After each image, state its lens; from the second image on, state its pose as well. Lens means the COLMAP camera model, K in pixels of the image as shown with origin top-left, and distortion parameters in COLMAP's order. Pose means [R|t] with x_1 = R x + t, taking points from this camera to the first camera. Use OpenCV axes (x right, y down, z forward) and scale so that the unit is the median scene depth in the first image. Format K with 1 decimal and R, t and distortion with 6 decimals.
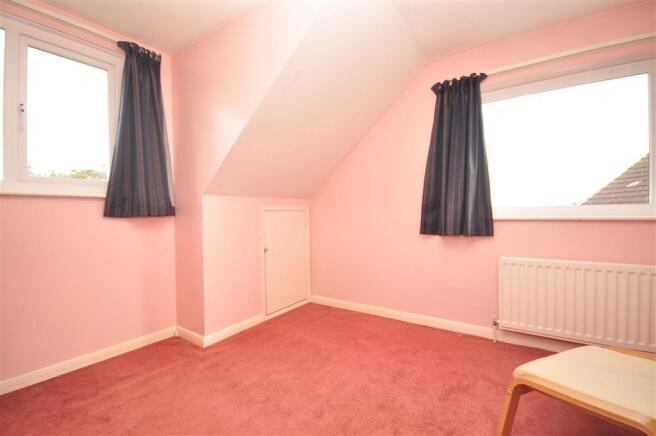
lens RADIAL K [[287.4, 0, 328.0], [0, 287.4, 218.0], [0, 0, 1]] dist [-0.010315, -0.000557]
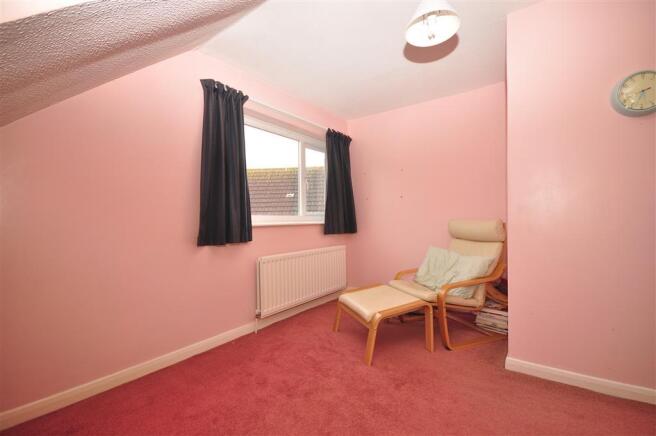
lens RADIAL K [[287.4, 0, 328.0], [0, 287.4, 218.0], [0, 0, 1]] dist [-0.010315, -0.000557]
pose [[0.016594, 0.009101, 0.999821, -0.565409], [0.019964, 0.999756, -0.009432, -0.011447], [-0.999663, 0.020117, 0.016409, 0.673156]]
